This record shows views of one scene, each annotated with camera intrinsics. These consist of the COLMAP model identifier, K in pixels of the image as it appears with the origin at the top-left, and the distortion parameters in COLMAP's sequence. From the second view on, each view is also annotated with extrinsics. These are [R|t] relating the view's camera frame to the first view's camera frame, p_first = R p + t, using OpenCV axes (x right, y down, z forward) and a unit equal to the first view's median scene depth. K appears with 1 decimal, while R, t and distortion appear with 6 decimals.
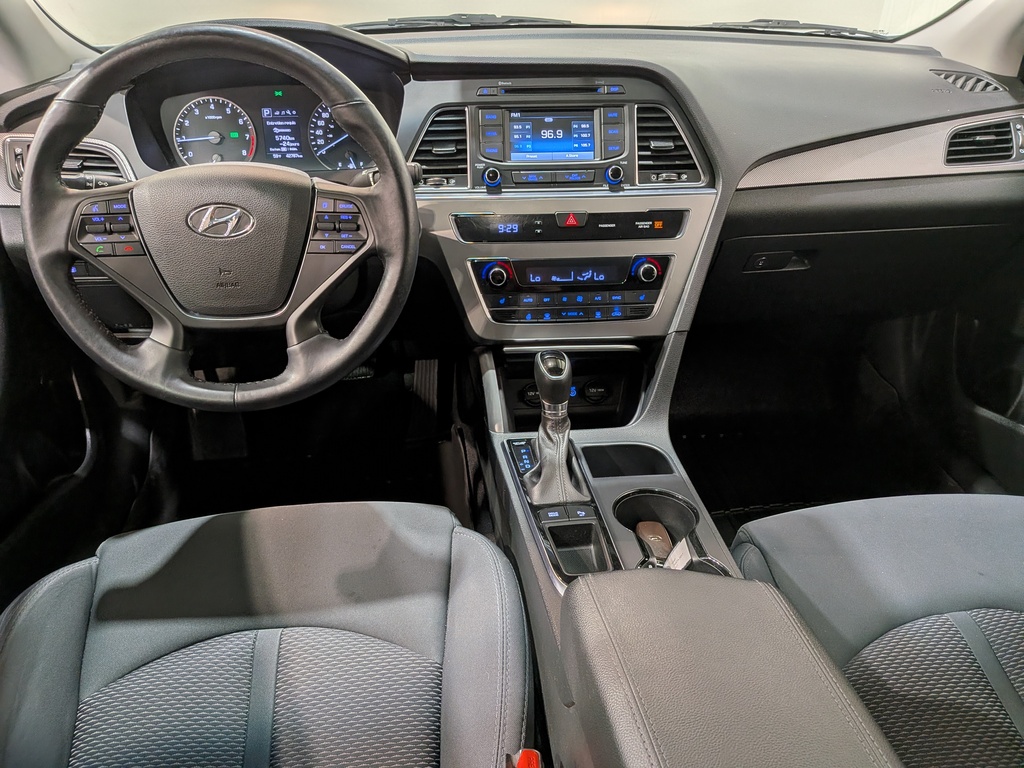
lens RADIAL K [[727.8, 0, 514.8], [0, 727.8, 370.4], [0, 0, 1]] dist [0.075189, -0.137170]
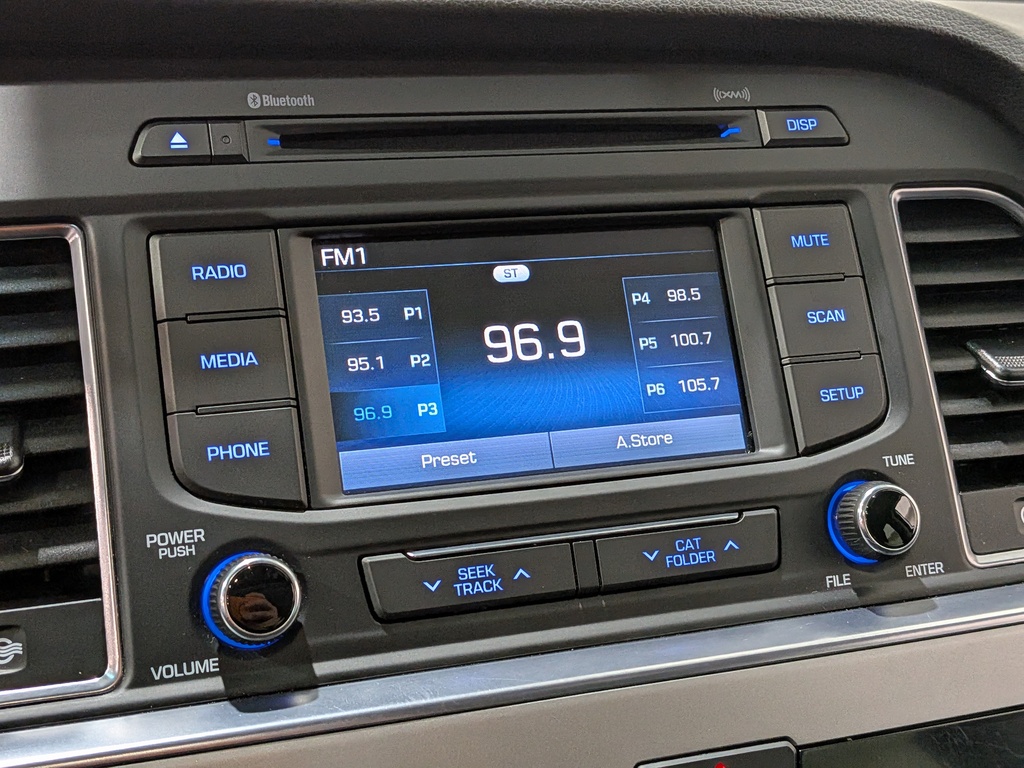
lens RADIAL K [[1503.2, 0, 515.2], [0, 1503.2, 373.2], [0, 0, 1]] dist [0.072069, -0.054287]
pose [[0.957447, -0.058433, 0.282633, -0.068927], [0.125301, 0.966342, -0.224684, -0.228636], [-0.259992, 0.250537, 0.932543, 0.639538]]
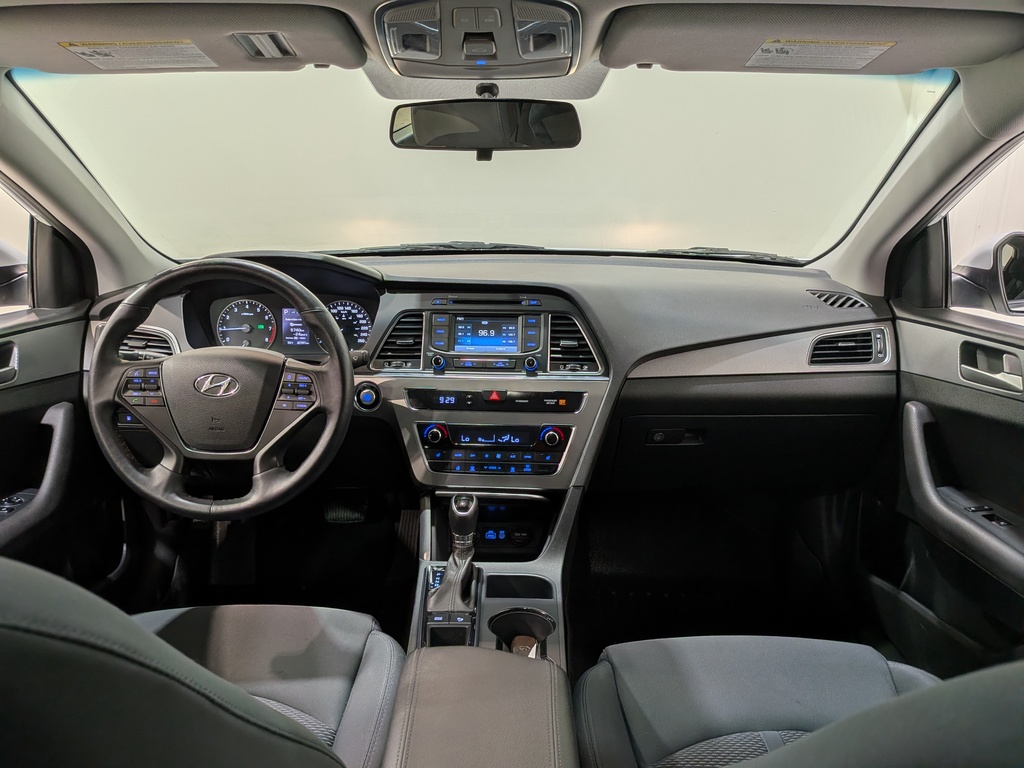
lens RADIAL K [[721.8, 0, 512.7], [0, 721.8, 398.3], [0, 0, 1]] dist [0.086927, -0.165188]
pose [[0.993077, 0.038286, -0.111049, 0.252090], [-0.060736, 0.976570, -0.206454, 0.062432], [0.100543, 0.211769, 0.972134, -0.250264]]
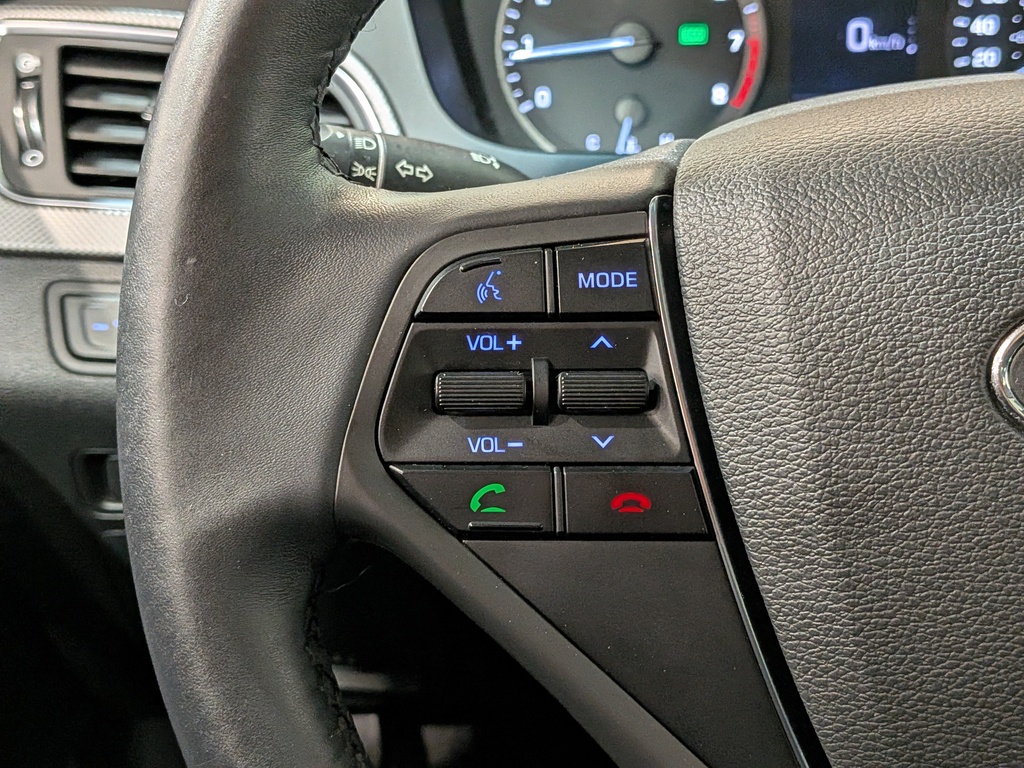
lens RADIAL K [[1503.2, 0, 515.2], [0, 1503.2, 373.2], [0, 0, 1]] dist [0.072069, -0.054287]
pose [[0.980391, 0.041267, -0.192694, -0.352967], [-0.069251, 0.987609, -0.140830, -0.104025], [0.184494, 0.151413, 0.971100, 0.451972]]
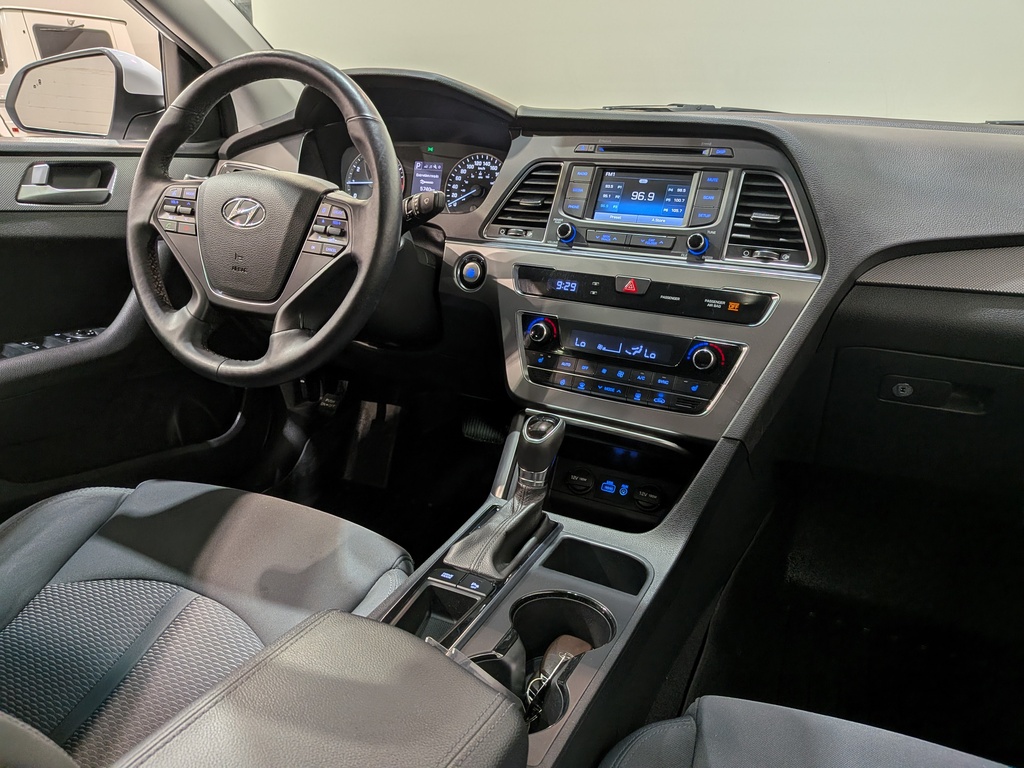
lens RADIAL K [[727.8, 0, 492.7], [0, 727.8, 390.7], [0, 0, 1]] dist [0.083176, -0.158284]
pose [[0.843330, 0.202195, -0.497907, 0.400693], [-0.278060, 0.957029, -0.082324, 0.034993], [0.459866, 0.207874, 0.863314, 0.182945]]
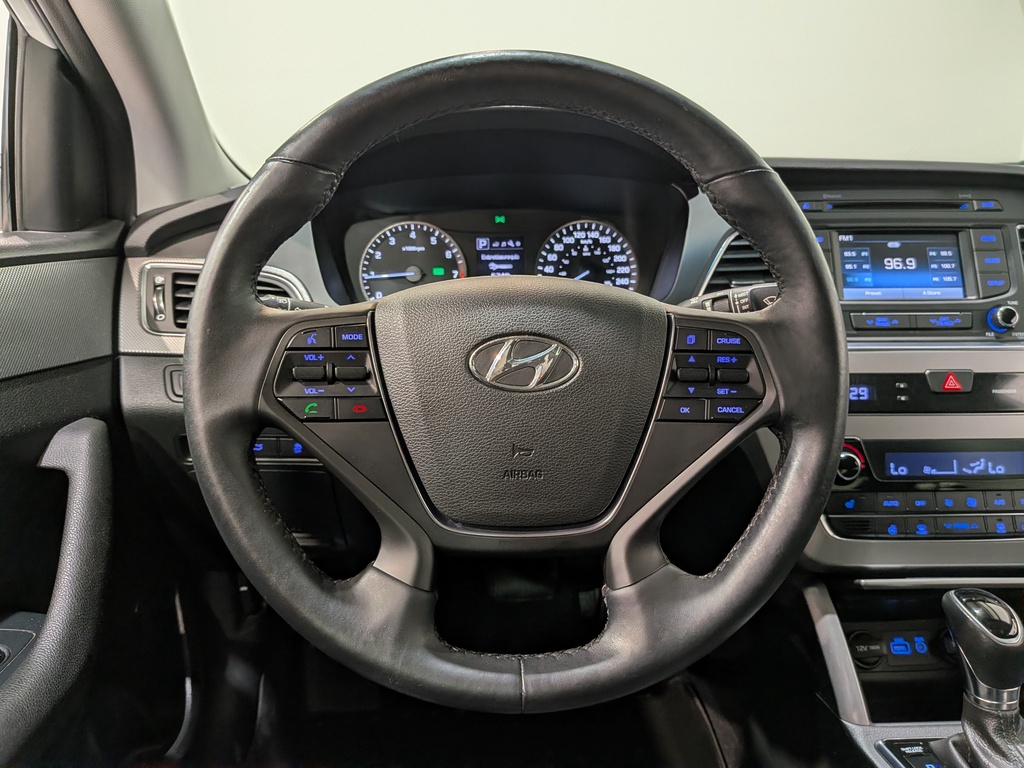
lens RADIAL K [[736.3, 0, 524.5], [0, 736.3, 385.8], [0, 0, 1]] dist [0.079441, -0.153156]
pose [[0.998177, 0.009722, -0.059569, -0.266090], [-0.023269, 0.972635, -0.231168, -0.038611], [0.055691, 0.232133, 0.971088, 0.325106]]
